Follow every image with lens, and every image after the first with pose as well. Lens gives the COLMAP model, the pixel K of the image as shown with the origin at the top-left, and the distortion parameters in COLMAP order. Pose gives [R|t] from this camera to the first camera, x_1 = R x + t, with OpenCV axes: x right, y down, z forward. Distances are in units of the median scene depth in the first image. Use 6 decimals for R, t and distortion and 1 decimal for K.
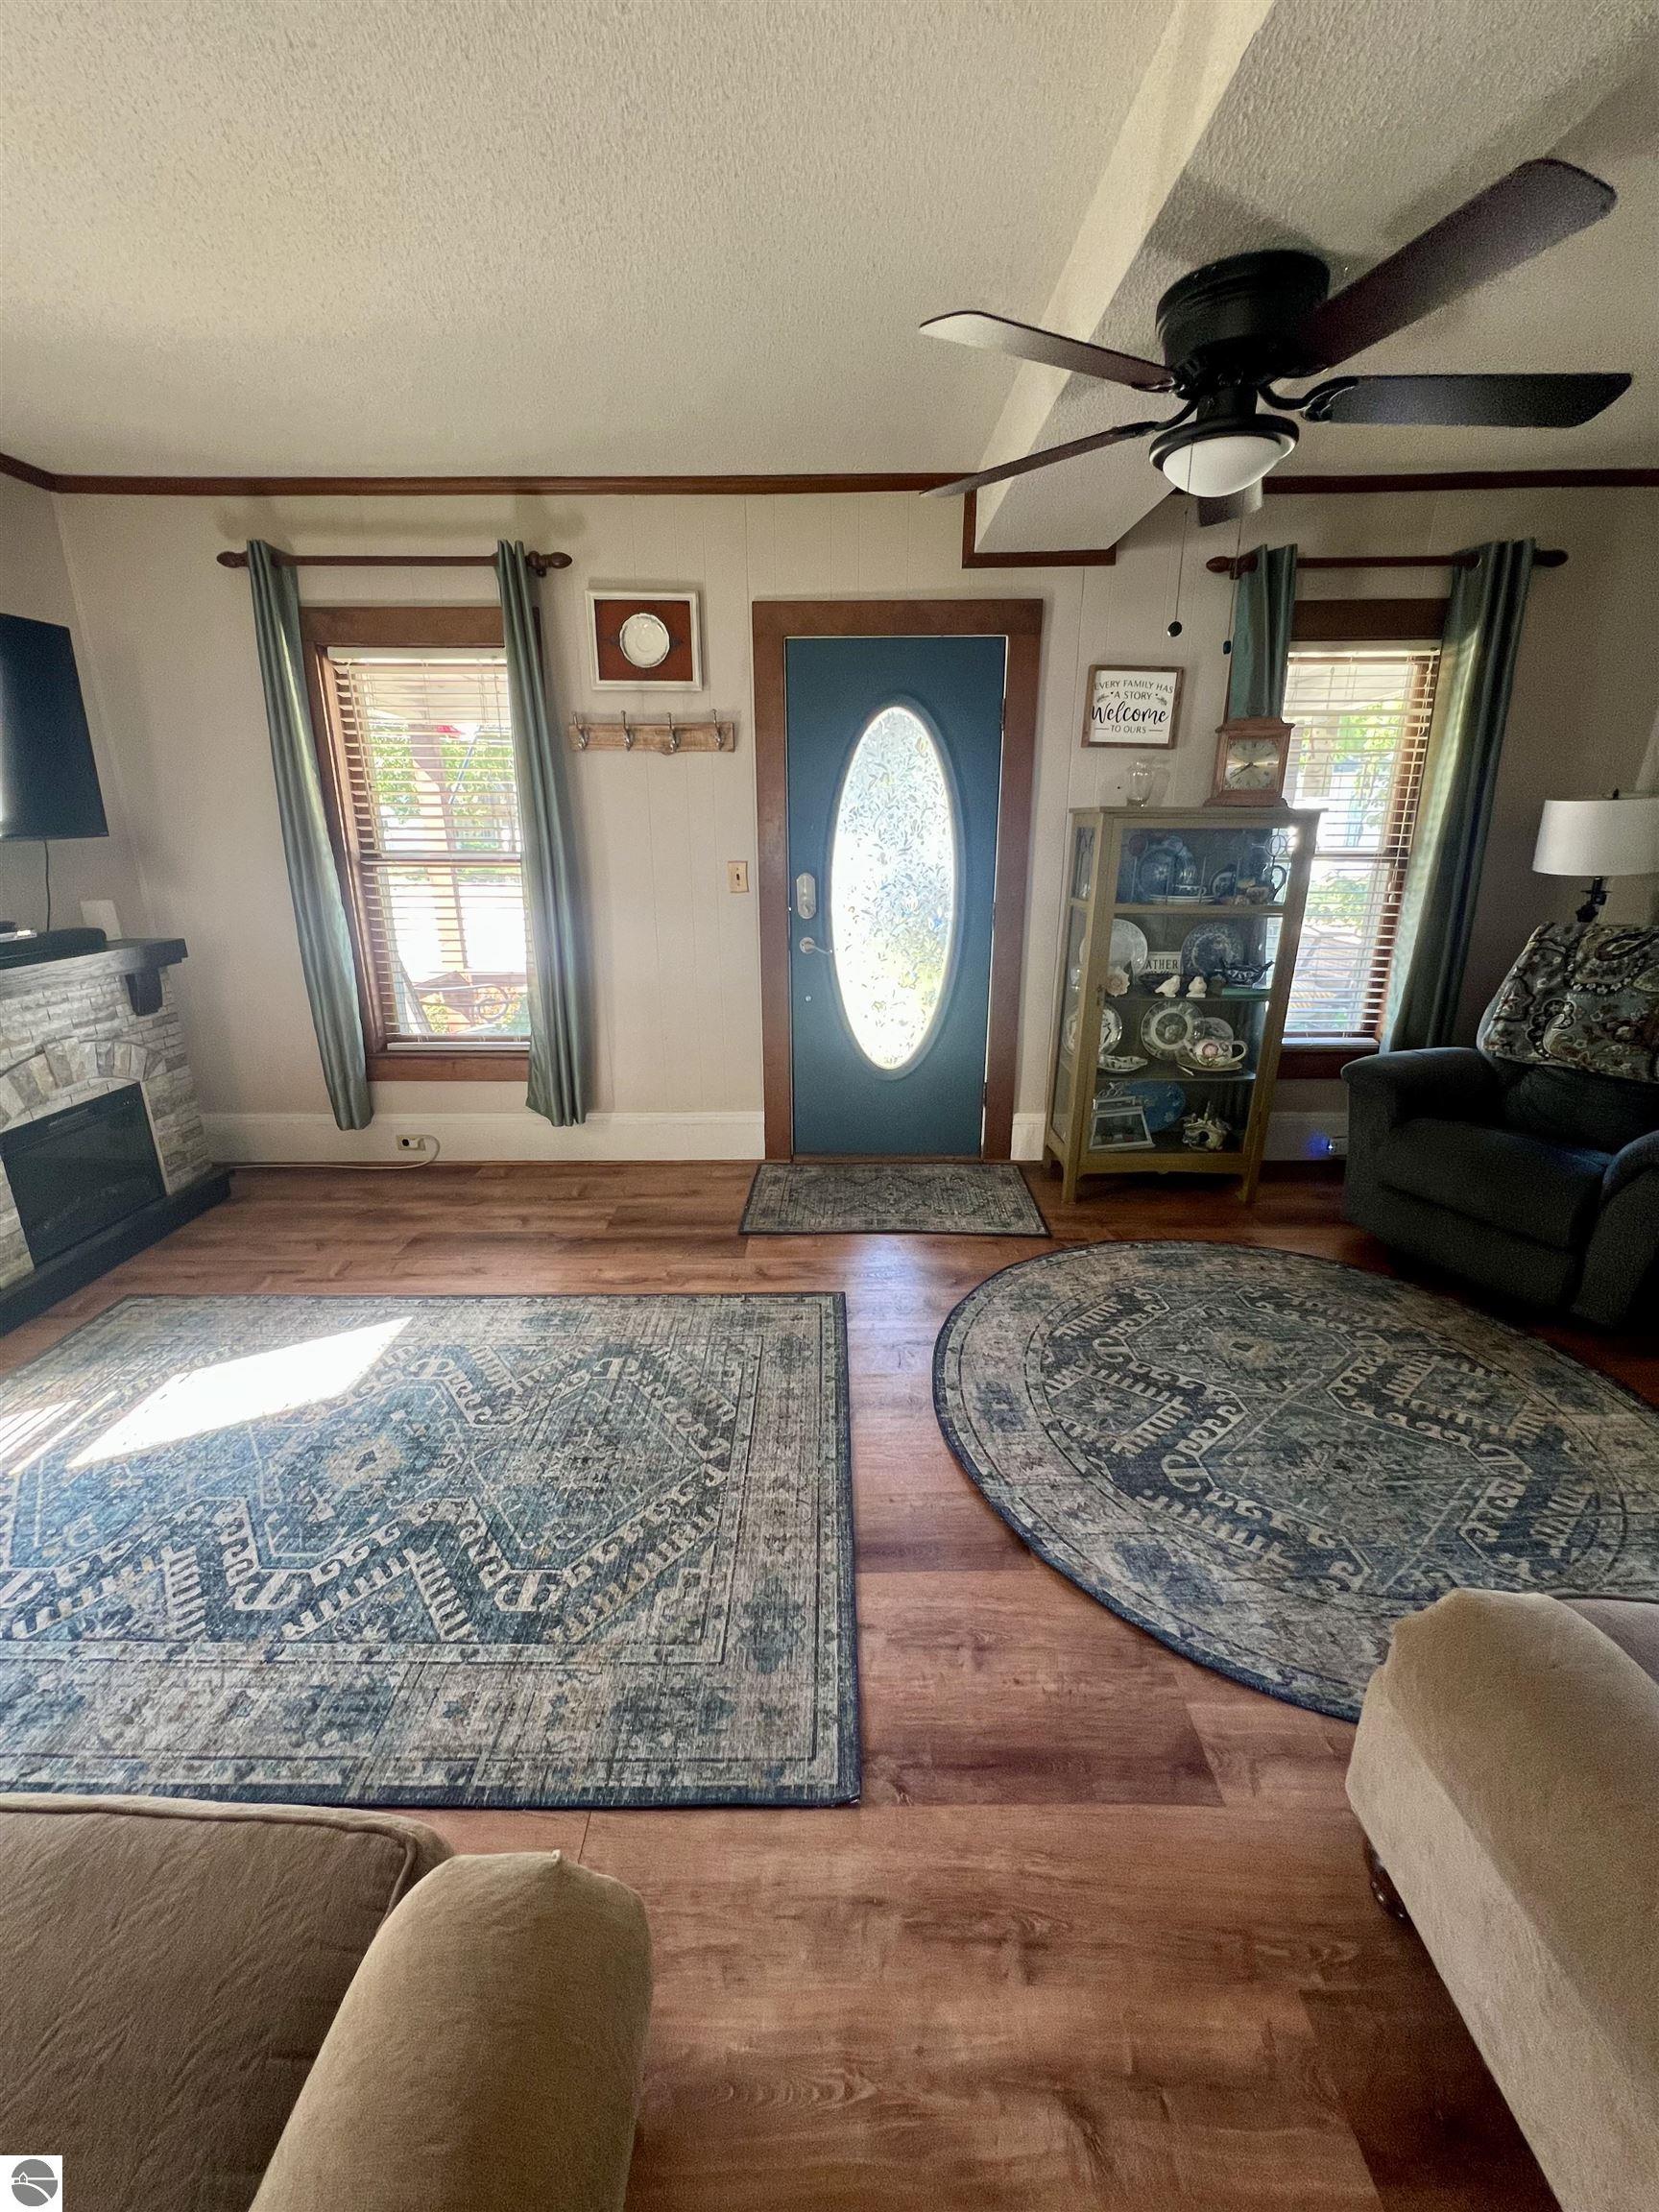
lens RADIAL K [[892.6, 0, 832.0], [0, 892.6, 1111.9], [0, 0, 1]] dist [-0.002112, 0.000054]
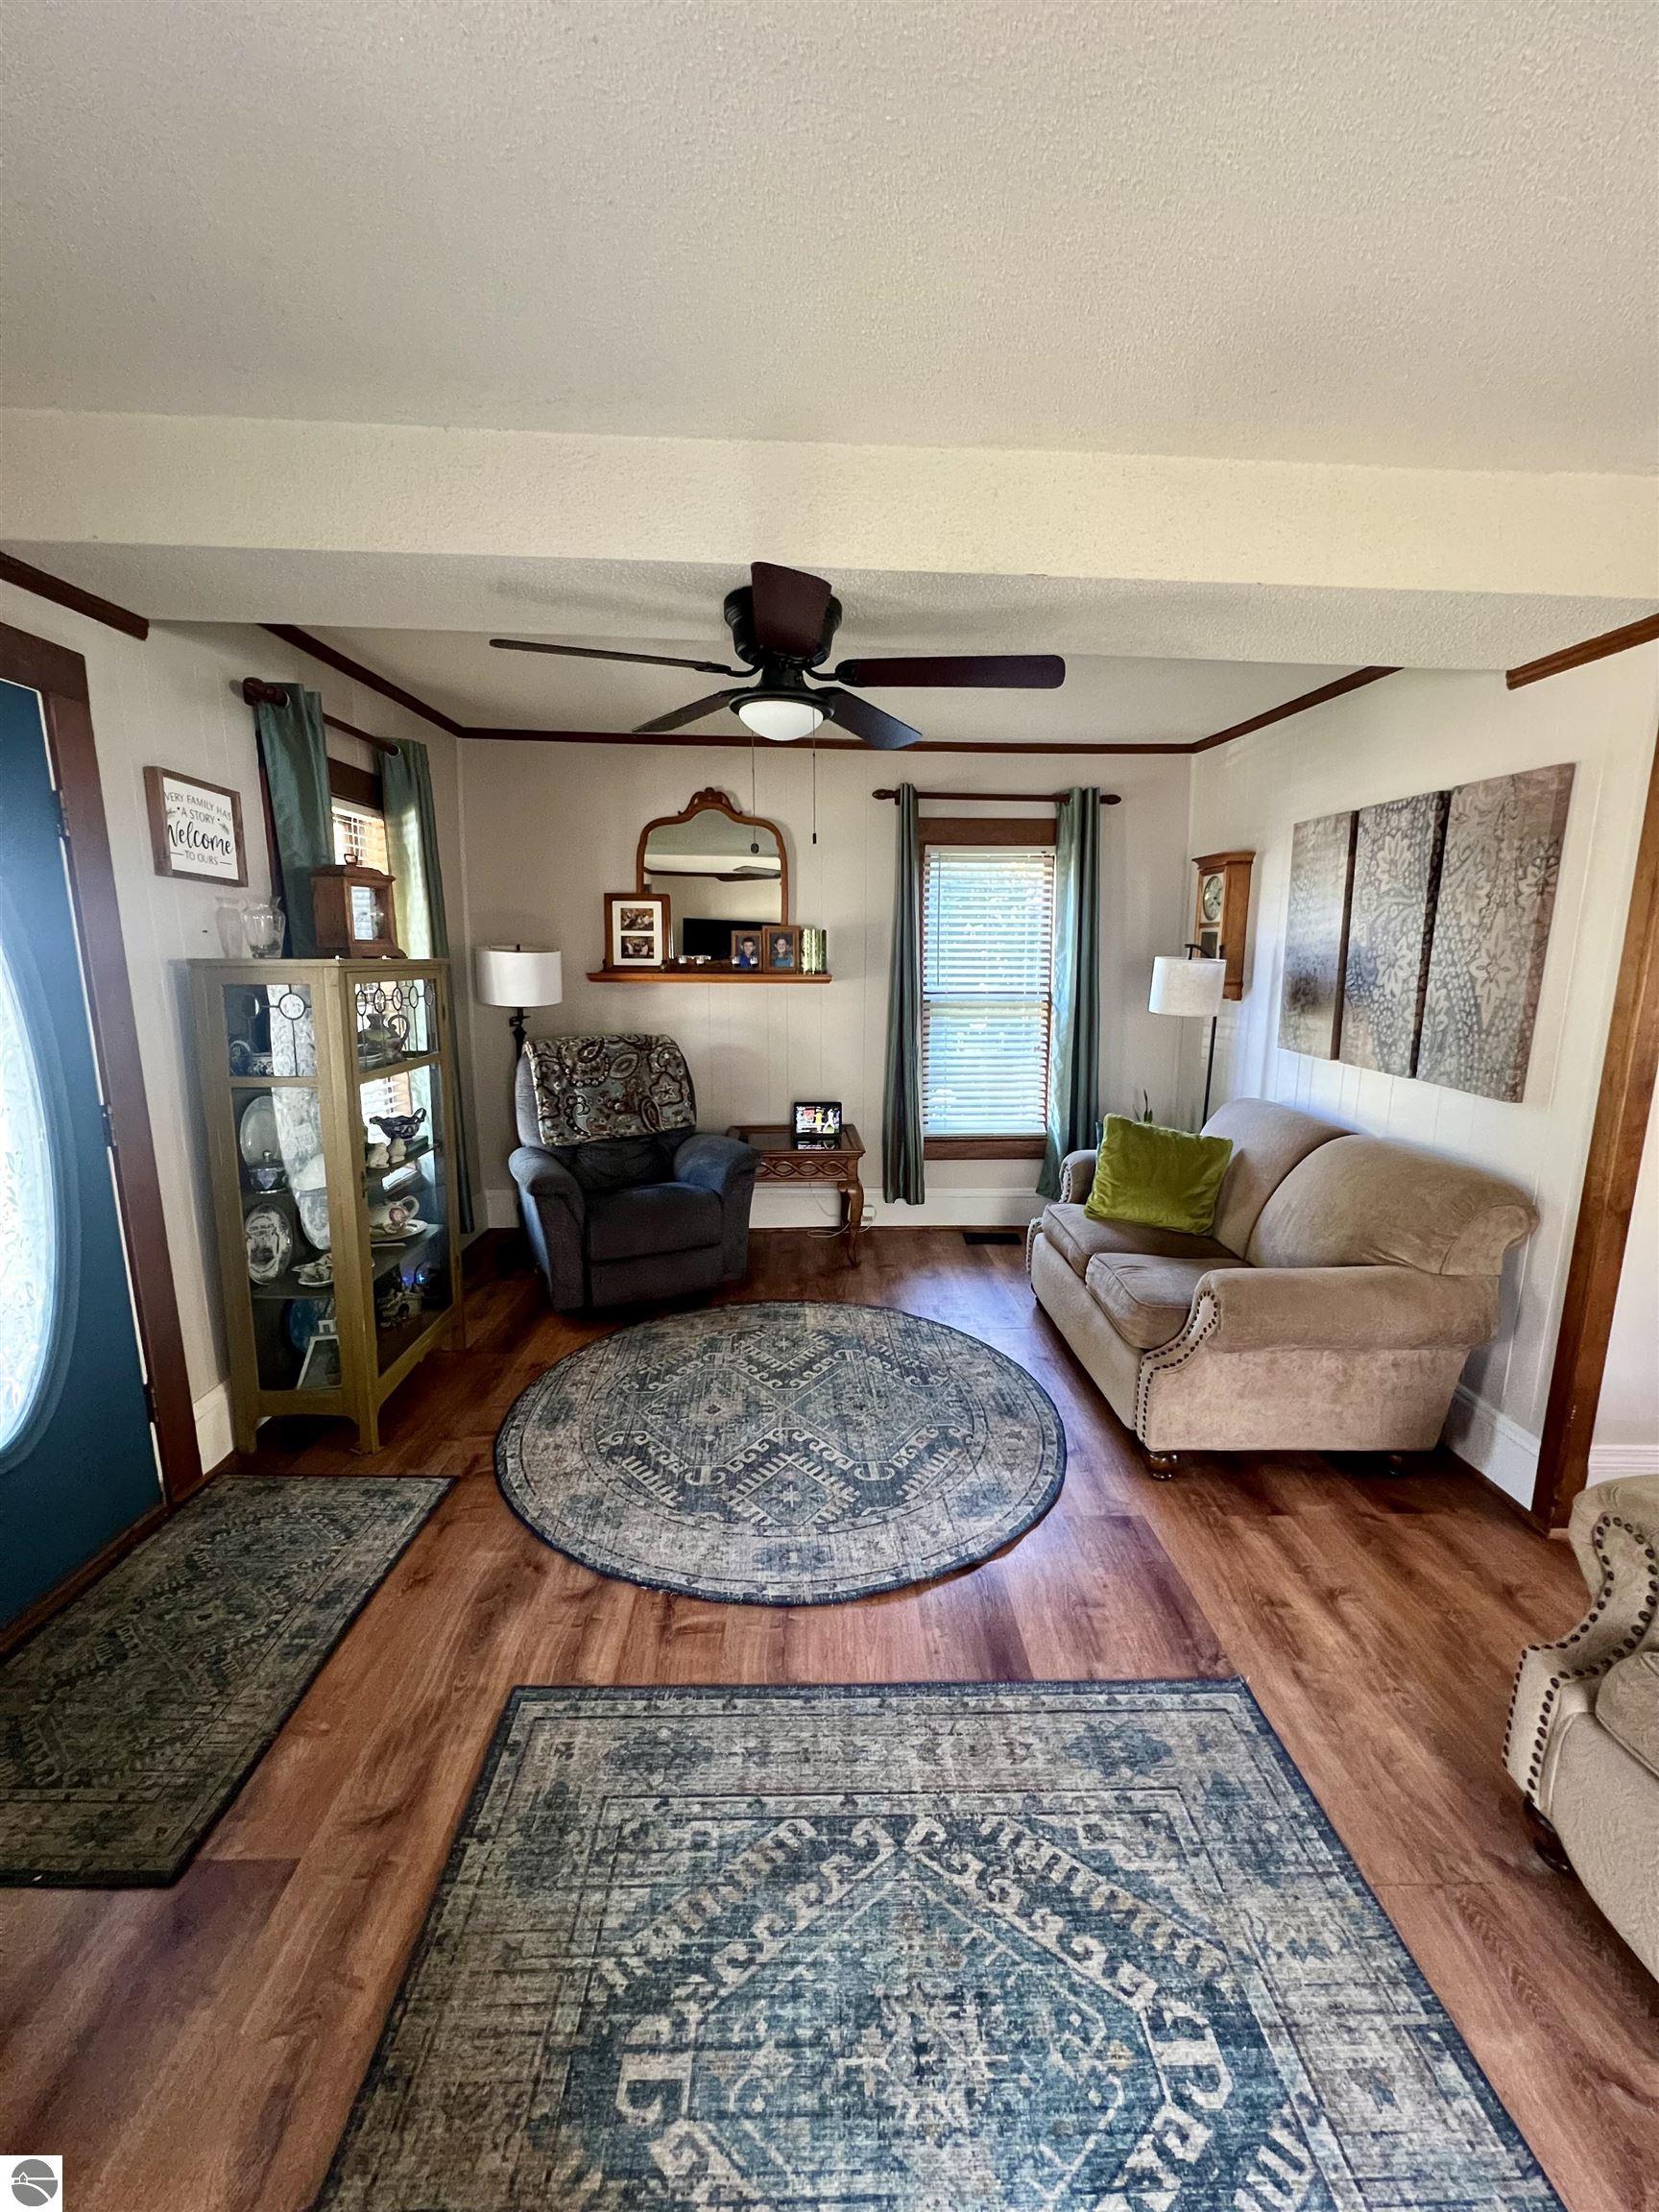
lens RADIAL K [[883.9, 0, 837.1], [0, 883.9, 1108.0], [0, 0, 1]] dist [0.001547, -0.000074]
pose [[-0.034406, -0.172761, 0.984363, -0.646051], [0.301590, 0.937234, 0.175031, -0.273288], [-0.952817, 0.302896, 0.019856, 0.737064]]
